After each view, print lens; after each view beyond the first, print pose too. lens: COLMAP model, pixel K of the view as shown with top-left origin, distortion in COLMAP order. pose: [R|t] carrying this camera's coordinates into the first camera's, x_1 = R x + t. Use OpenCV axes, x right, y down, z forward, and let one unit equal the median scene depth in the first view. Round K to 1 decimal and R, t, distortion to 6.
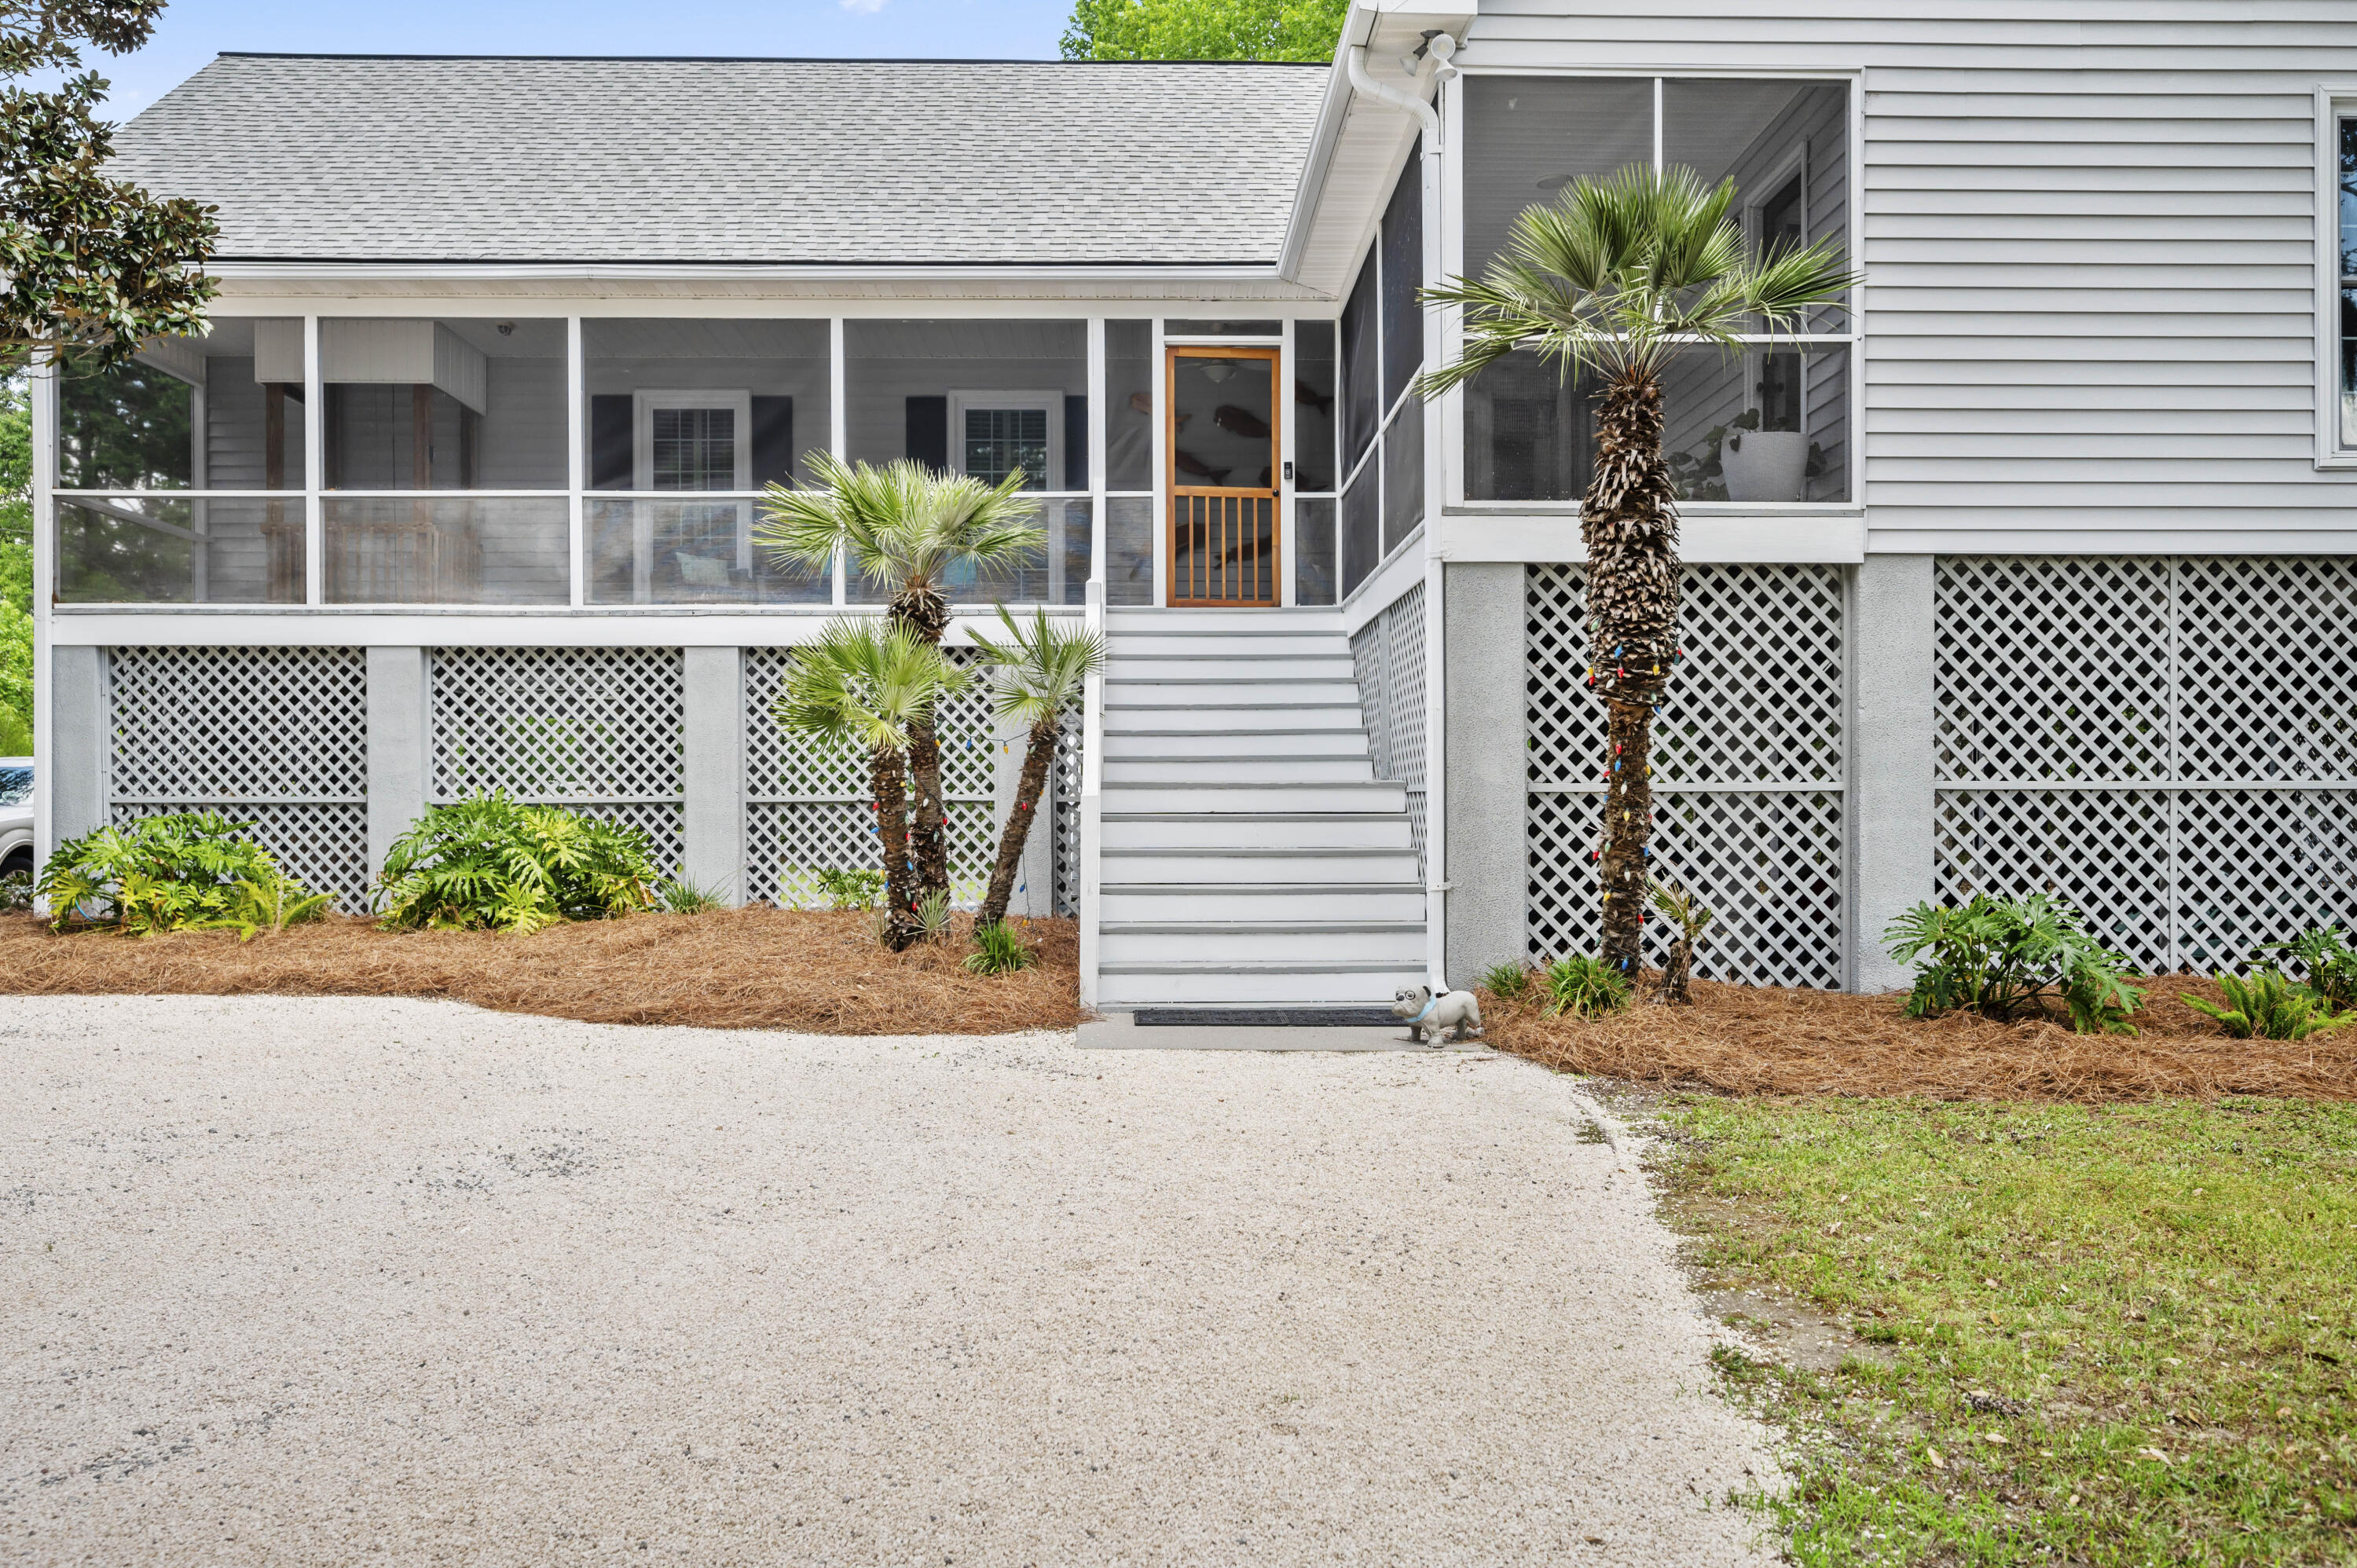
lens RADIAL K [[1765.1, 0, 1178.9], [0, 1765.1, 789.2], [0, 0, 1]] dist [-0.004703, 0.003768]
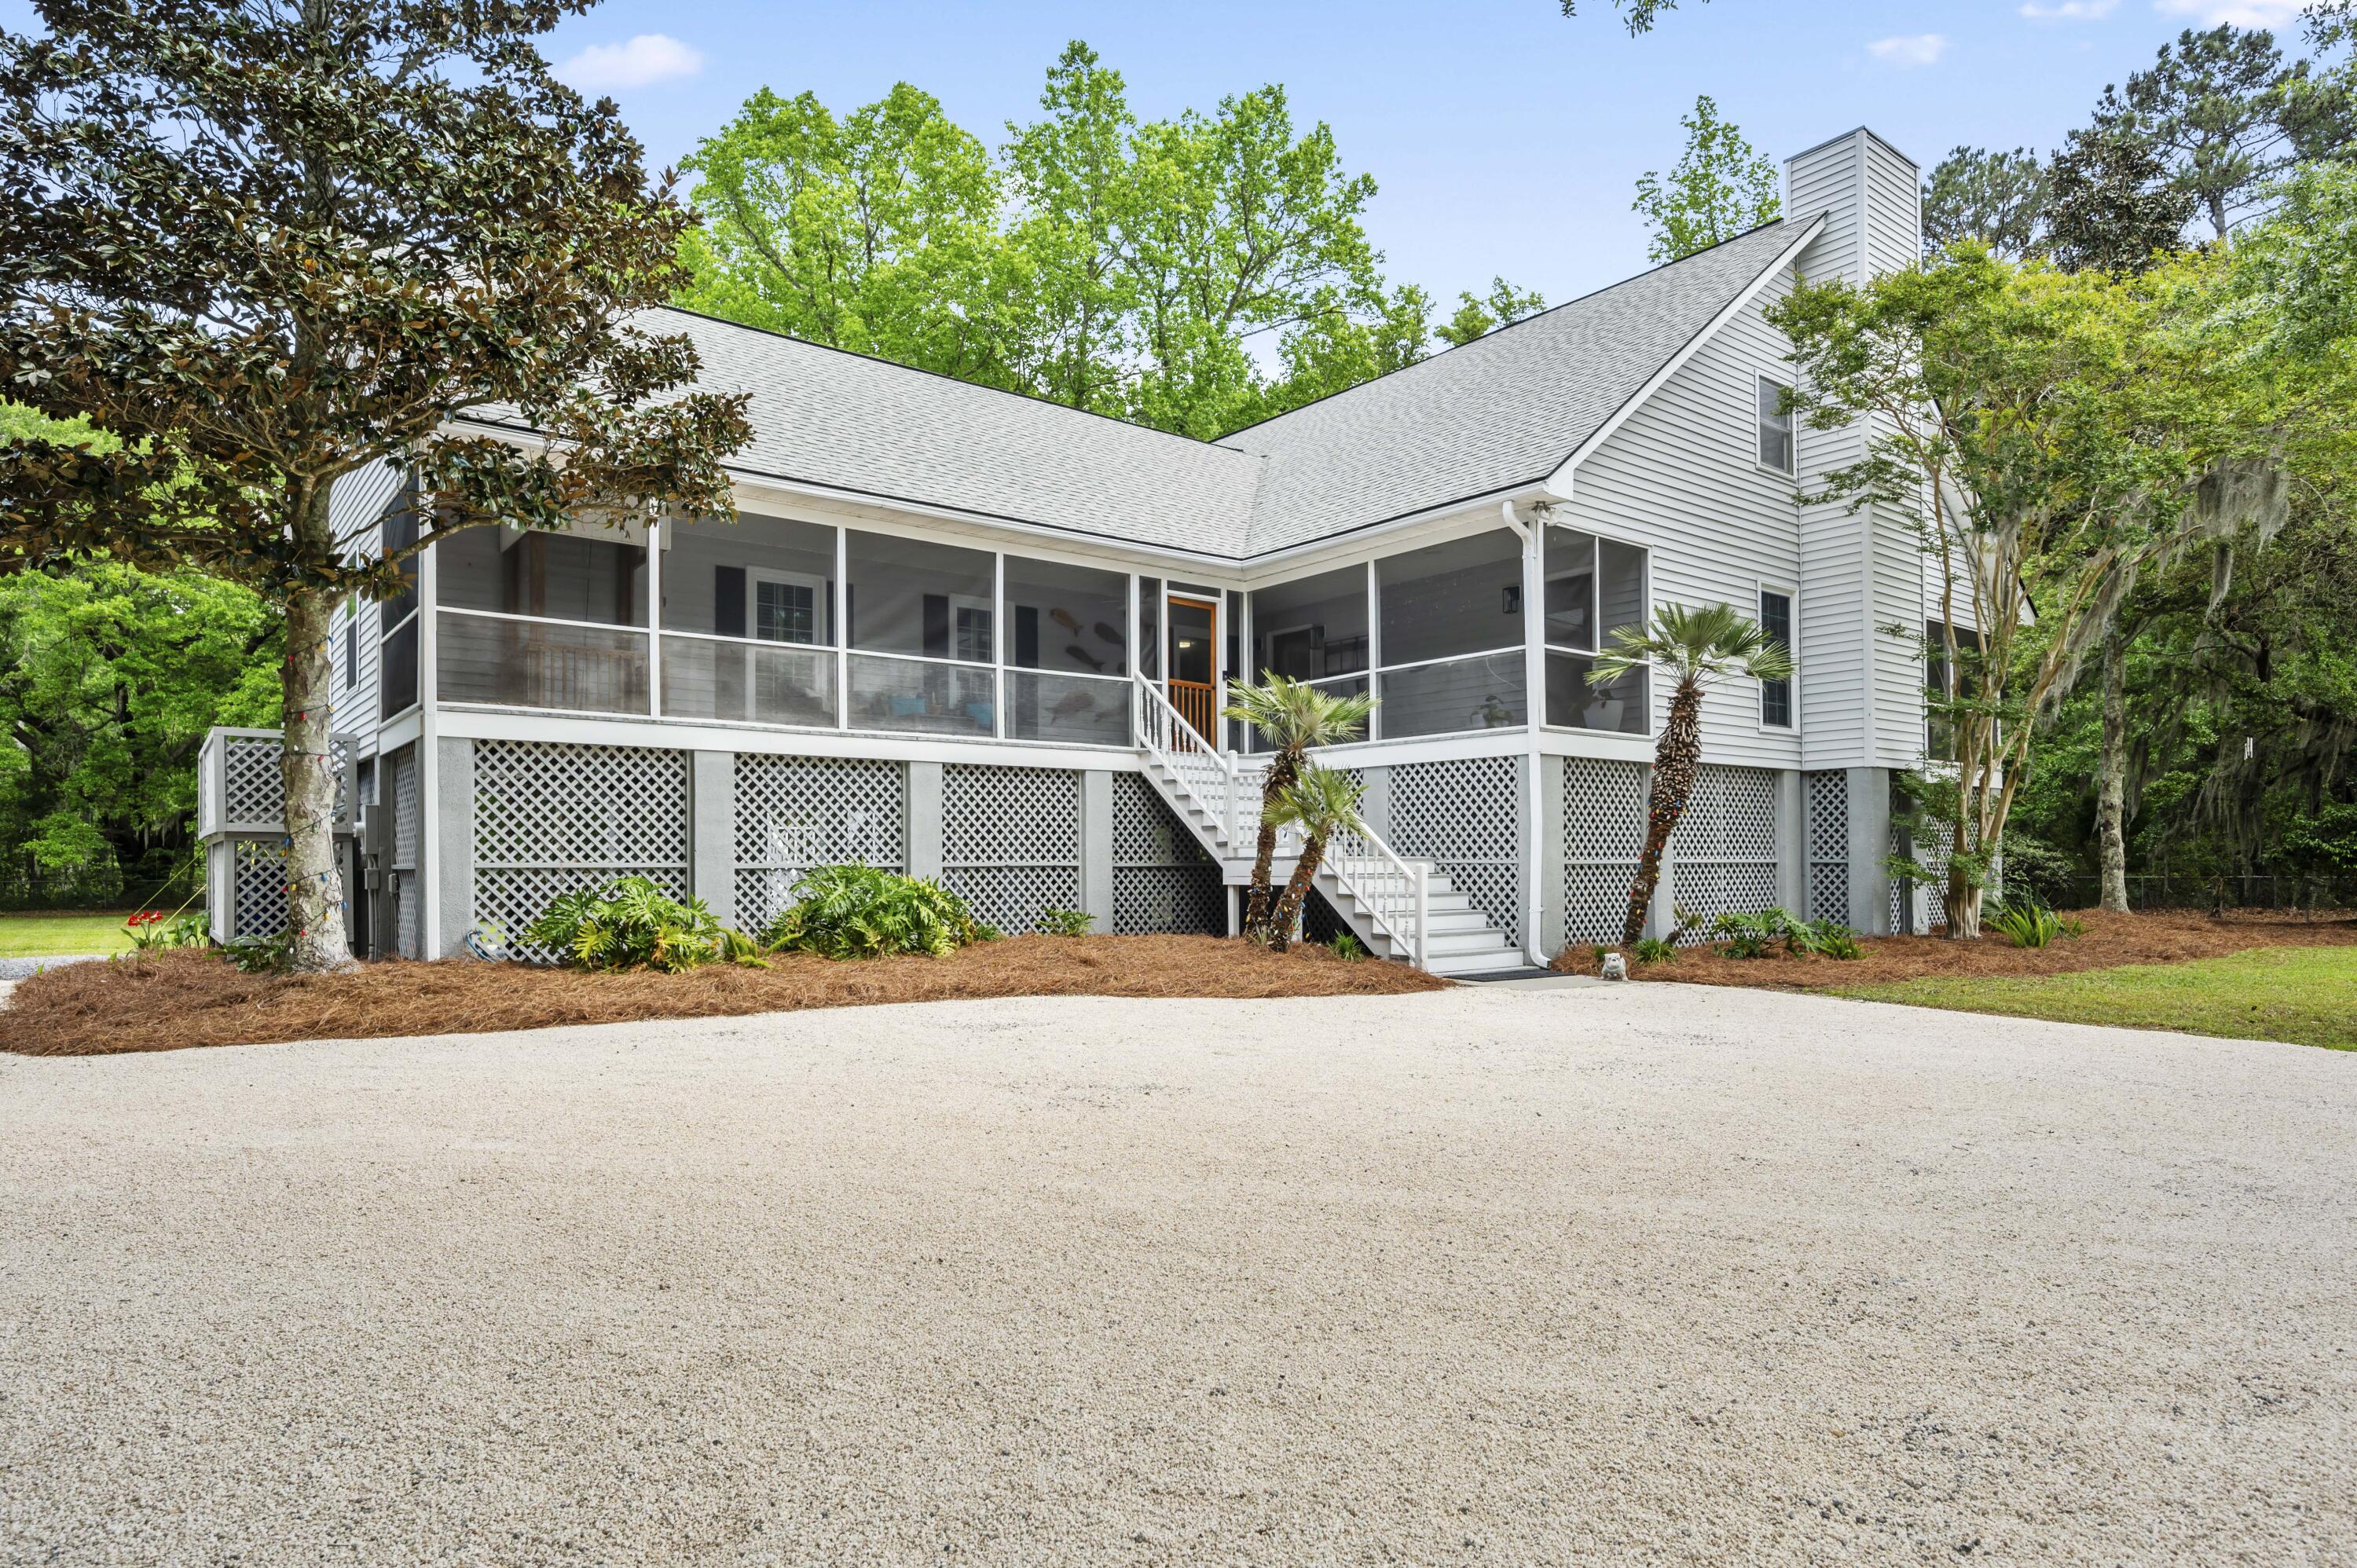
lens RADIAL K [[1289.0, 0, 1175.7], [0, 1289.0, 841.0], [0, 0, 1]] dist [0.028314, 0.000109]
pose [[0.814979, 0.011074, 0.579385, -0.723079], [-0.003001, 0.999885, -0.014889, 0.001272], [-0.579483, 0.010396, 0.814918, -0.006548]]
